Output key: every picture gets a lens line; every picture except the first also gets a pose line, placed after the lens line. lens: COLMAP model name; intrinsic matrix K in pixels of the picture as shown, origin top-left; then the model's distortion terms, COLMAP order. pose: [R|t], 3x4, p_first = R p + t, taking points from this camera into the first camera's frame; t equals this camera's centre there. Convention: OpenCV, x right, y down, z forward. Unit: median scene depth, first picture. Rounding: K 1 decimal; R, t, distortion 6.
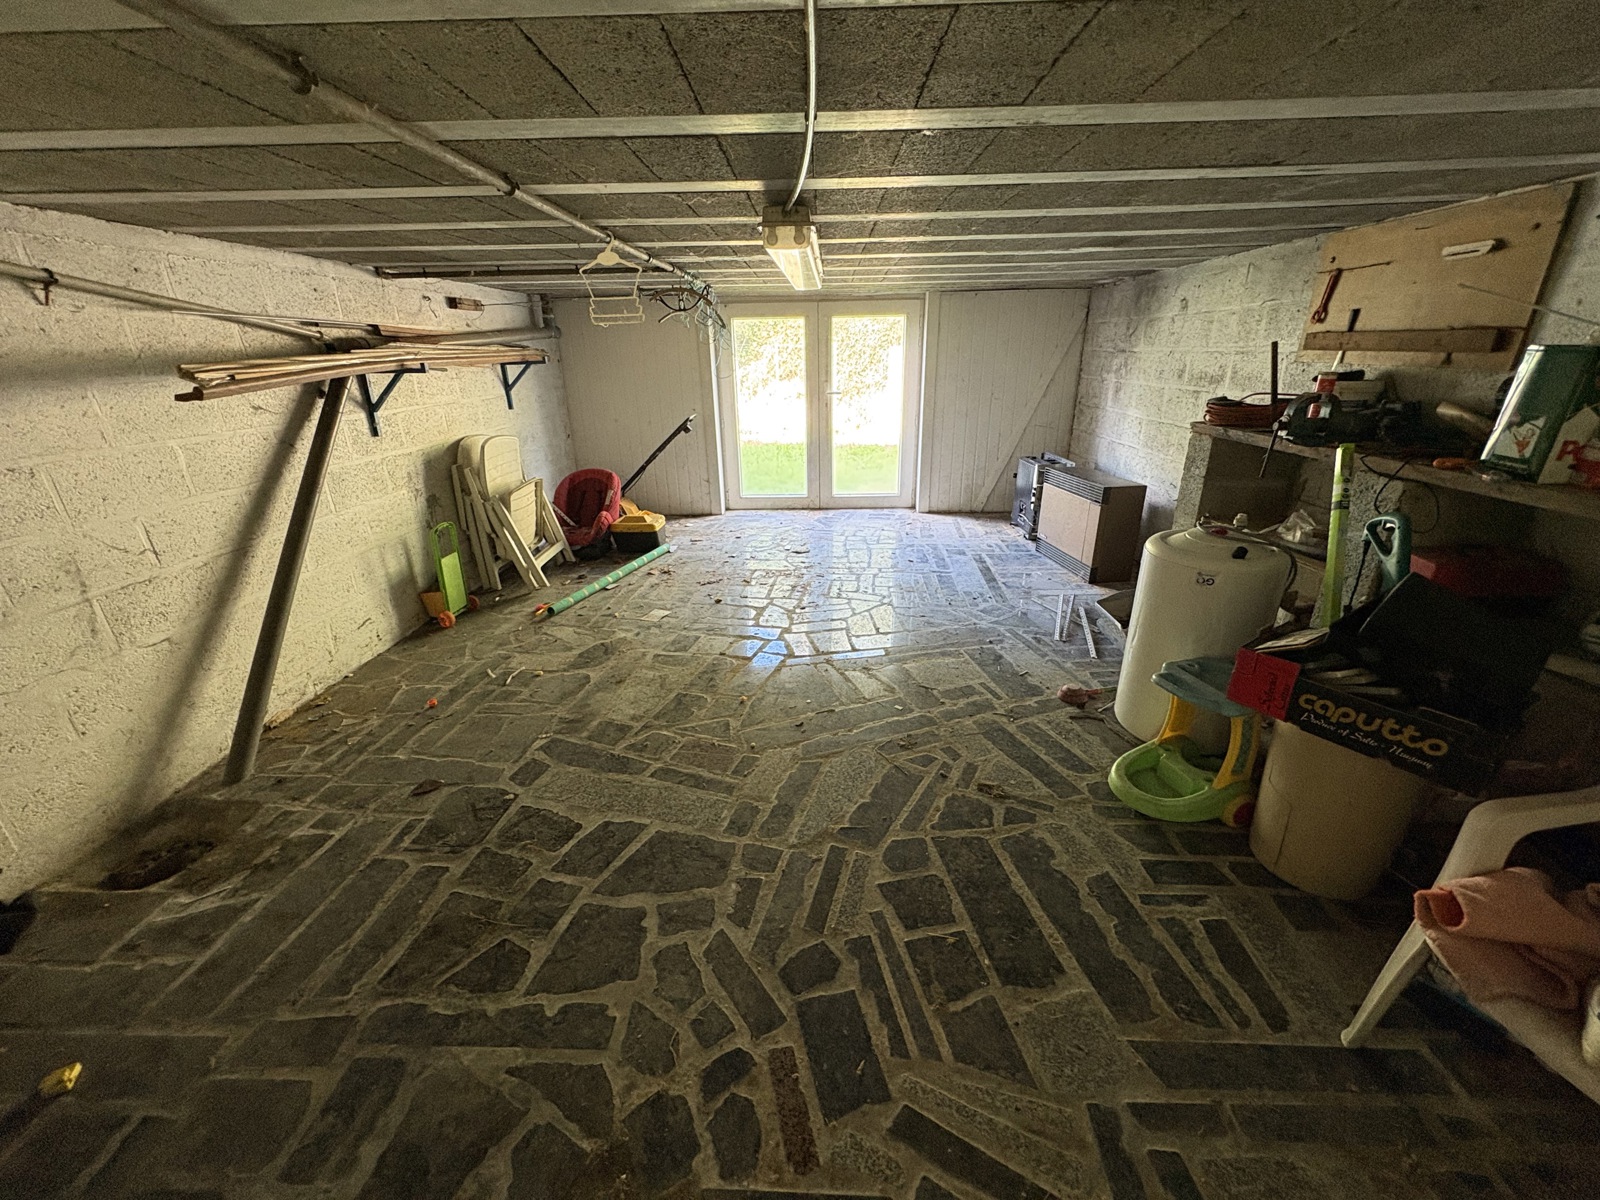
lens RADIAL K [[636.4, 0, 803.5], [0, 636.4, 602.7], [0, 0, 1]] dist [-0.001610, 0.000260]
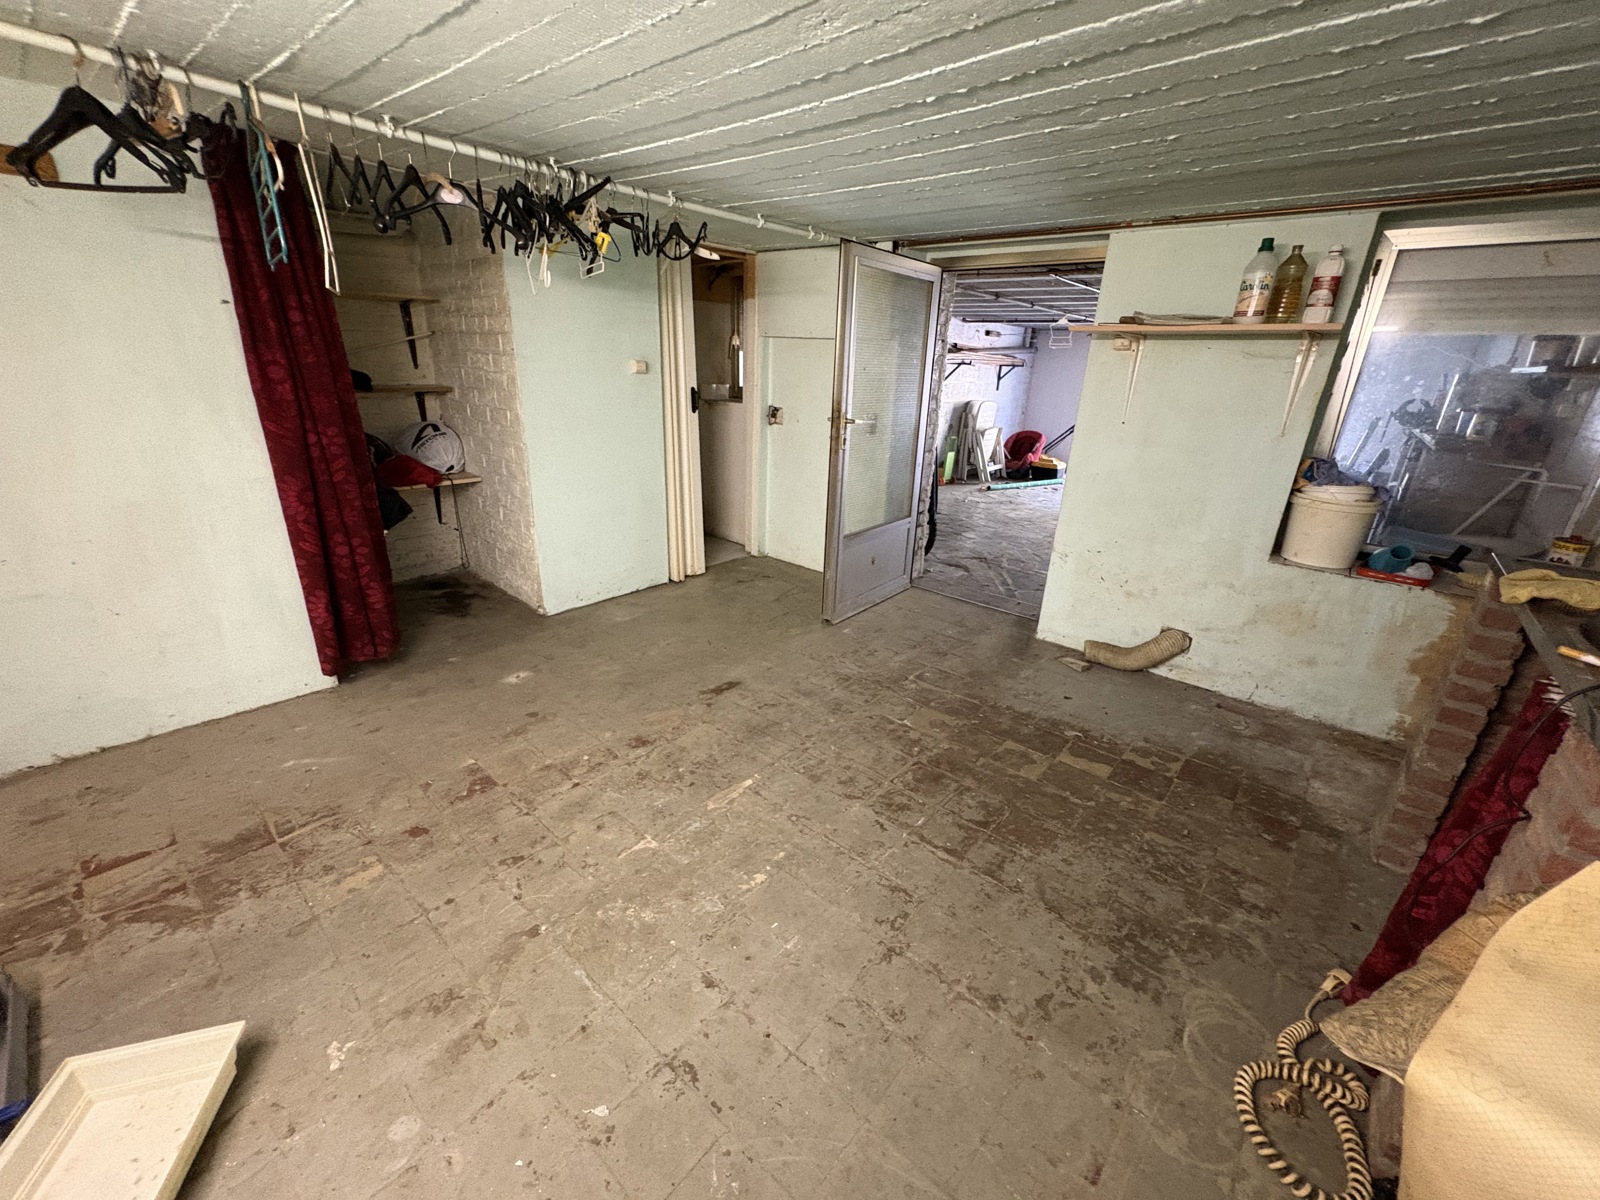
lens RADIAL K [[636.4, 0, 803.5], [0, 636.4, 602.7], [0, 0, 1]] dist [-0.001610, 0.000260]
pose [[0.781582, 0.266567, -0.563978, 0.338602], [-0.280546, 0.957713, 0.063878, 0.363283], [0.557156, 0.108296, 0.823316, -0.851108]]
